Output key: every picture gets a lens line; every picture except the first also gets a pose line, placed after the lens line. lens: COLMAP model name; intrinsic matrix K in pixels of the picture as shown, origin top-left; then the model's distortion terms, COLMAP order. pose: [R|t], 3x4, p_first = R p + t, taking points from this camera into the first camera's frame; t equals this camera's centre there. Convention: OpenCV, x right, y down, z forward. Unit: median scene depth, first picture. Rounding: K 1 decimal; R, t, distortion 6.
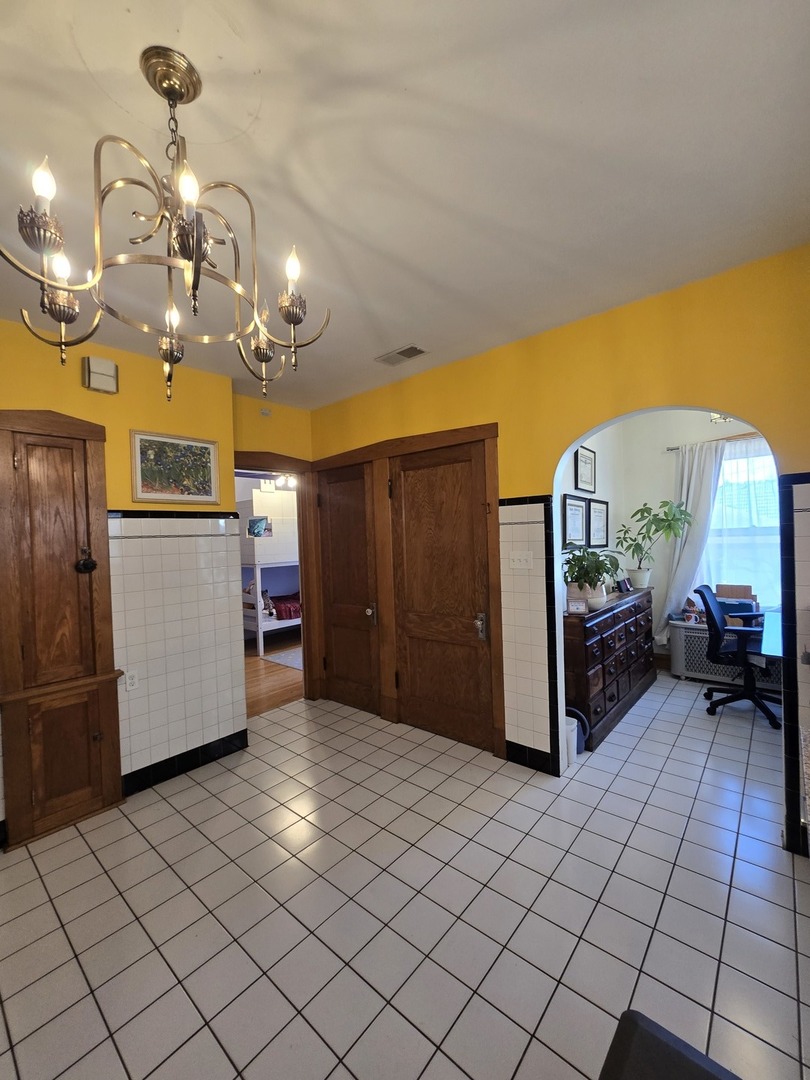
lens RADIAL K [[445.6, 0, 410.0], [0, 445.6, 546.9], [0, 0, 1]] dist [-0.000662, -0.000591]
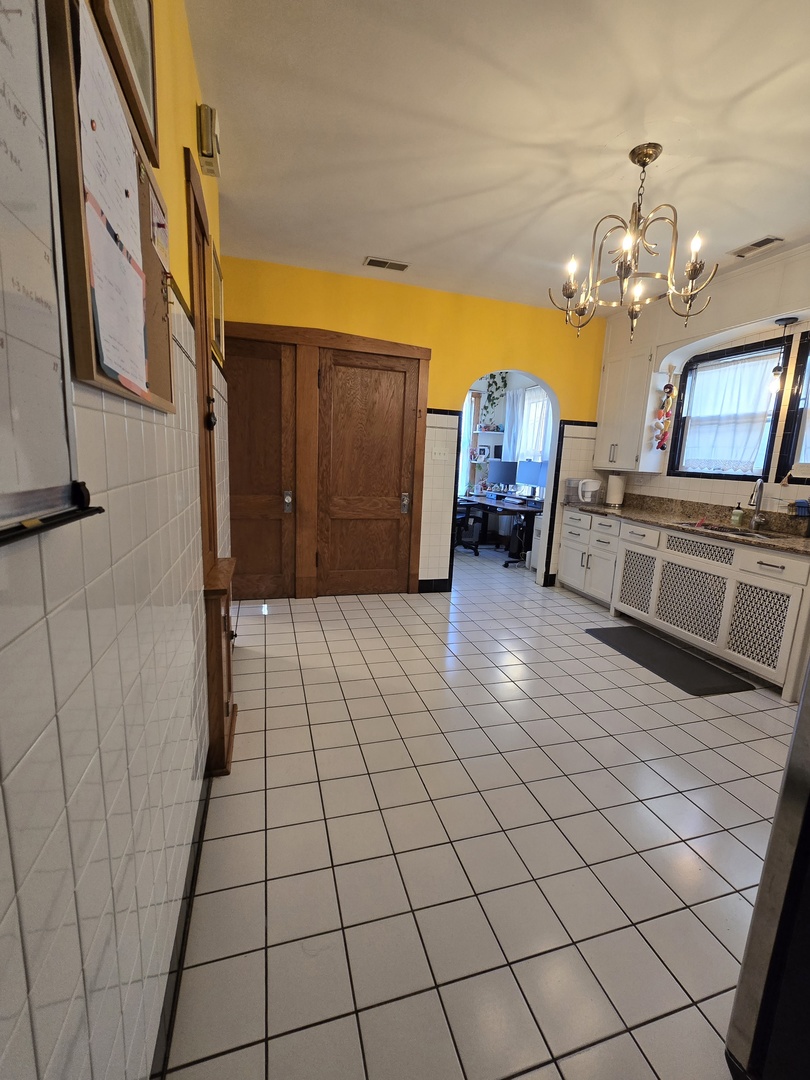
lens RADIAL K [[445.6, 0, 413.5], [0, 445.6, 541.9], [0, 0, 1]] dist [-0.000662, -0.000591]
pose [[0.539240, -0.096860, 0.836563, -0.892618], [-0.044896, 0.988645, 0.143408, 0.093295], [-0.840954, -0.114890, 0.528768, 0.235172]]
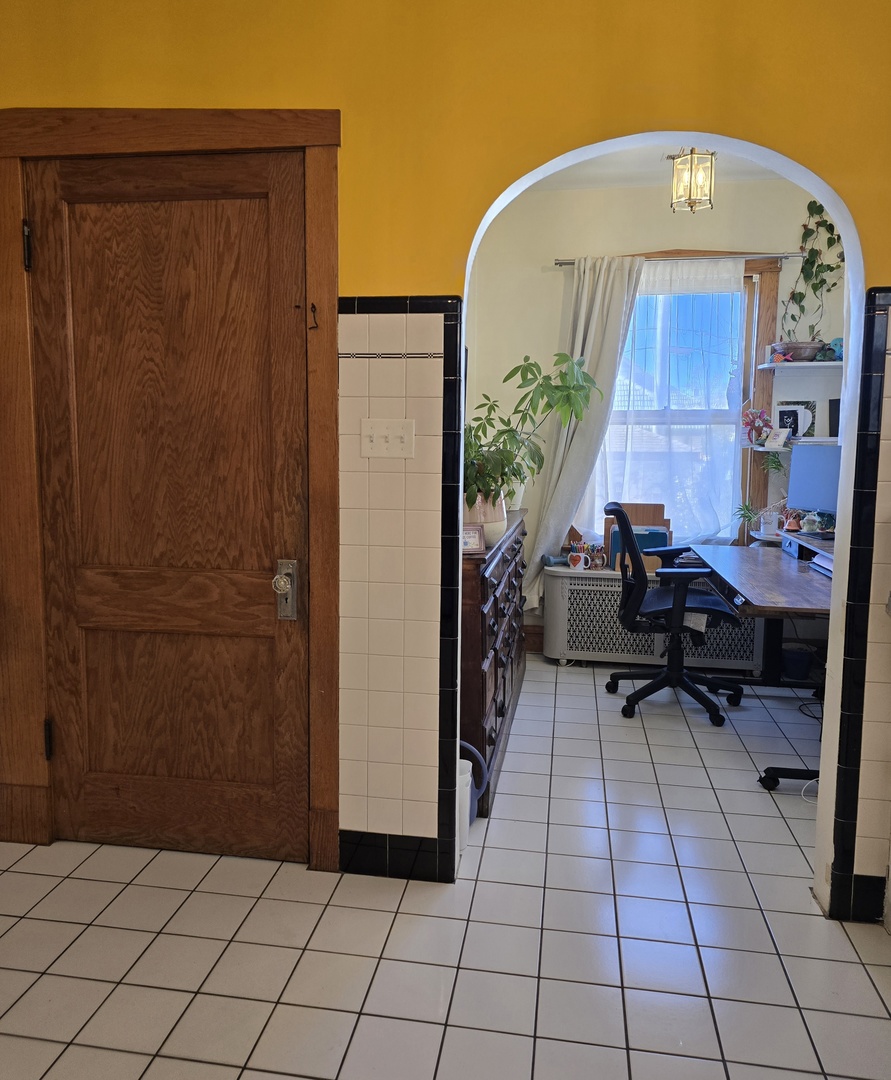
lens RADIAL K [[827.0, 0, 430.2], [0, 827.0, 526.6], [0, 0, 1]] dist [0.052219, -0.037164]
pose [[0.857343, -0.016217, 0.514490, -0.129073], [-0.026530, 0.996783, 0.075629, 0.047056], [-0.514061, -0.078489, 0.854155, 0.214680]]
